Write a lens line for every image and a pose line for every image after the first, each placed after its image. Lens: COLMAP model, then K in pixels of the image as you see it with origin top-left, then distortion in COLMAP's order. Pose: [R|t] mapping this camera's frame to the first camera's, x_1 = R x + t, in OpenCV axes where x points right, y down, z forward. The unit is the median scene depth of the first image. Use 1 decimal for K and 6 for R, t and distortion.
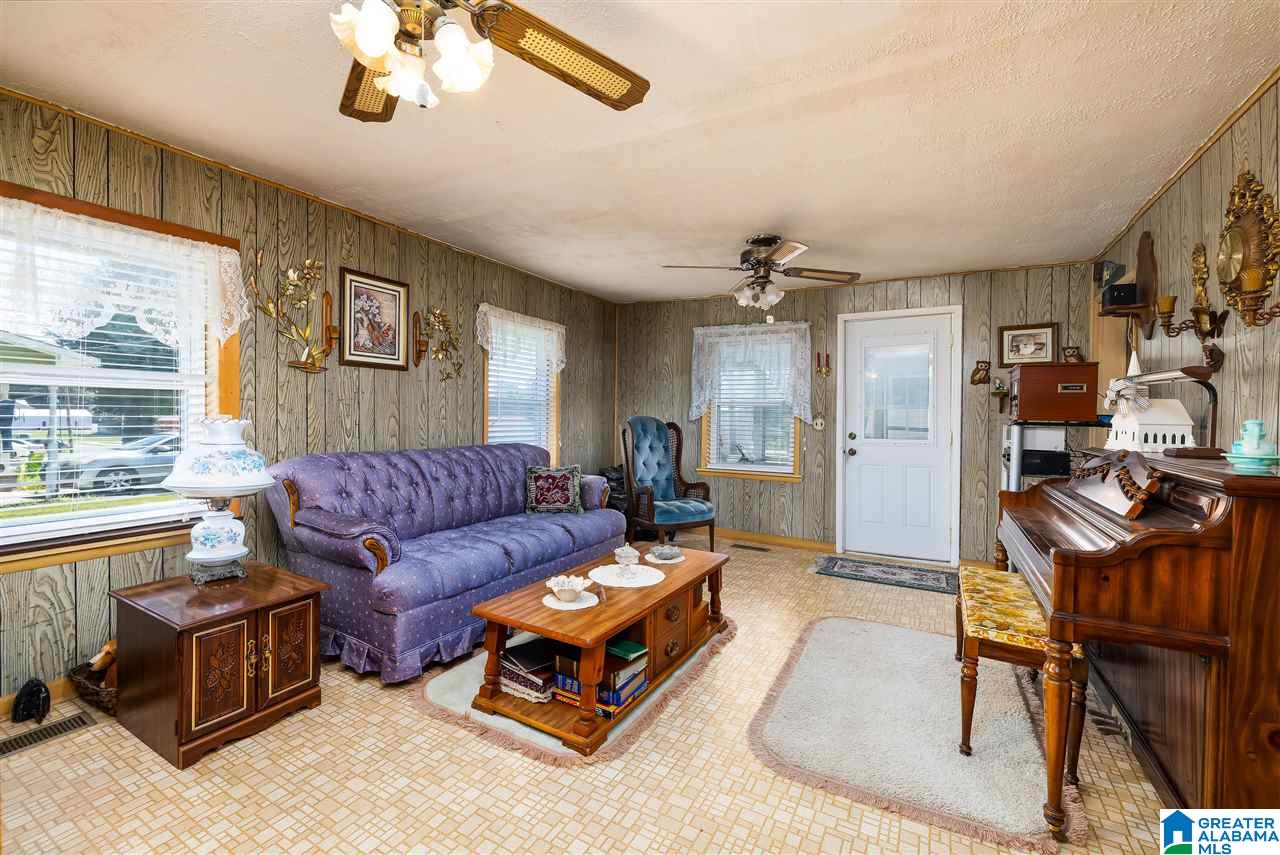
lens RADIAL K [[550.2, 0, 638.4], [0, 550.2, 423.1], [0, 0, 1]] dist [-0.003174, -0.000136]
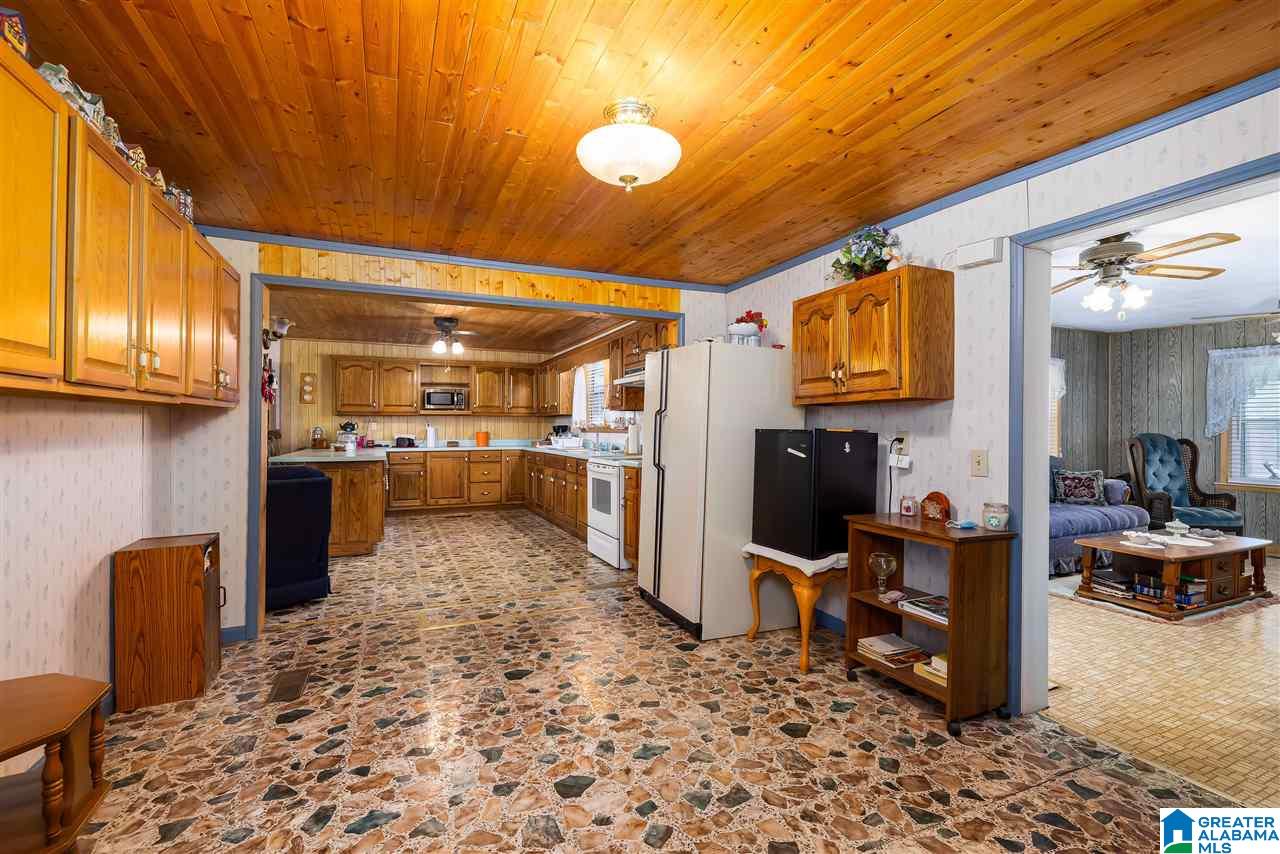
lens RADIAL K [[550.2, 0, 644.9], [0, 550.2, 424.3], [0, 0, 1]] dist [-0.003174, -0.000136]
pose [[0.795527, -0.004601, -0.605901, -0.215603], [-0.006491, 0.999849, -0.016114, -0.009240], [0.605884, 0.016752, 0.795377, -0.872490]]
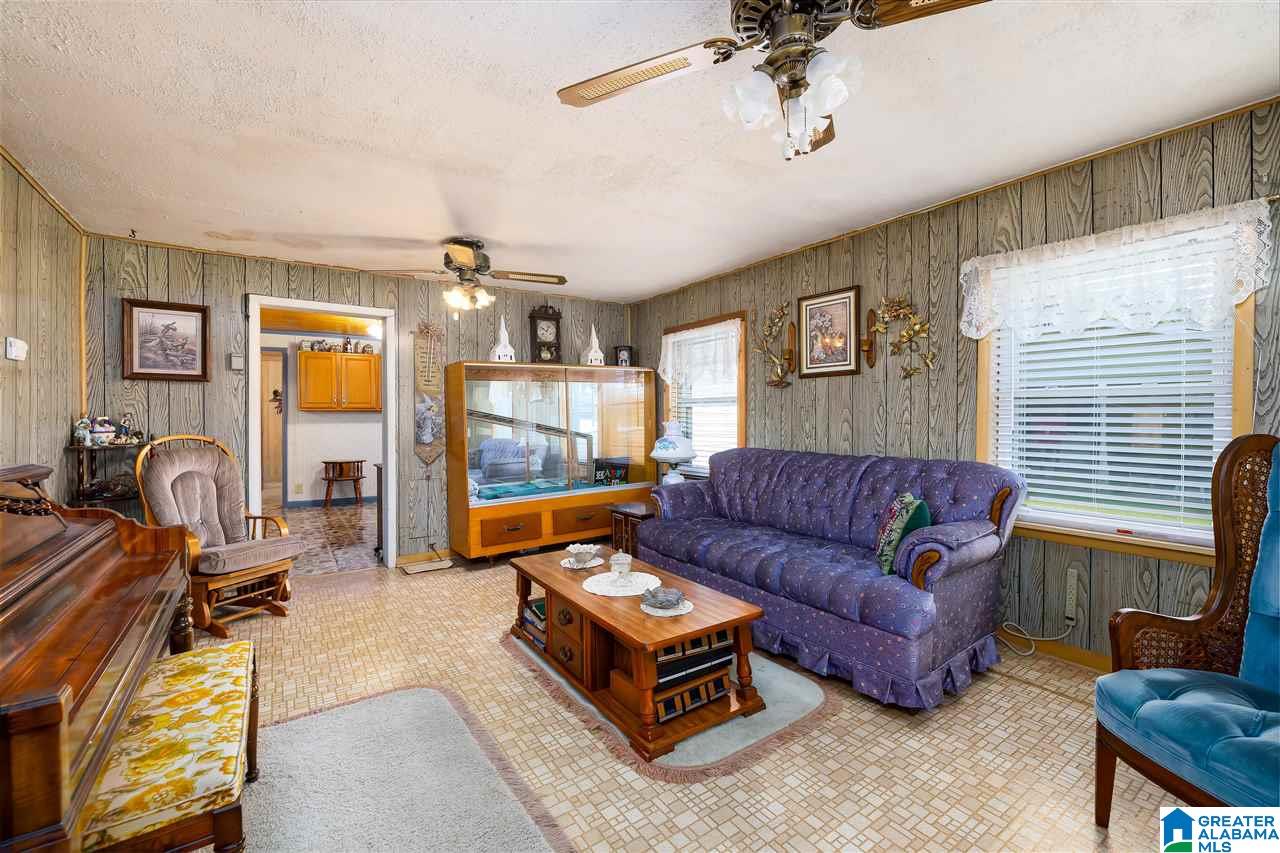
lens RADIAL K [[550.2, 0, 644.4], [0, 550.2, 423.0], [0, 0, 1]] dist [-0.003174, -0.000136]
pose [[-0.458722, -0.000684, -0.888579, 0.633809], [-0.013389, 0.999891, 0.006142, -0.009611], [0.888479, 0.014715, -0.458682, 1.137688]]
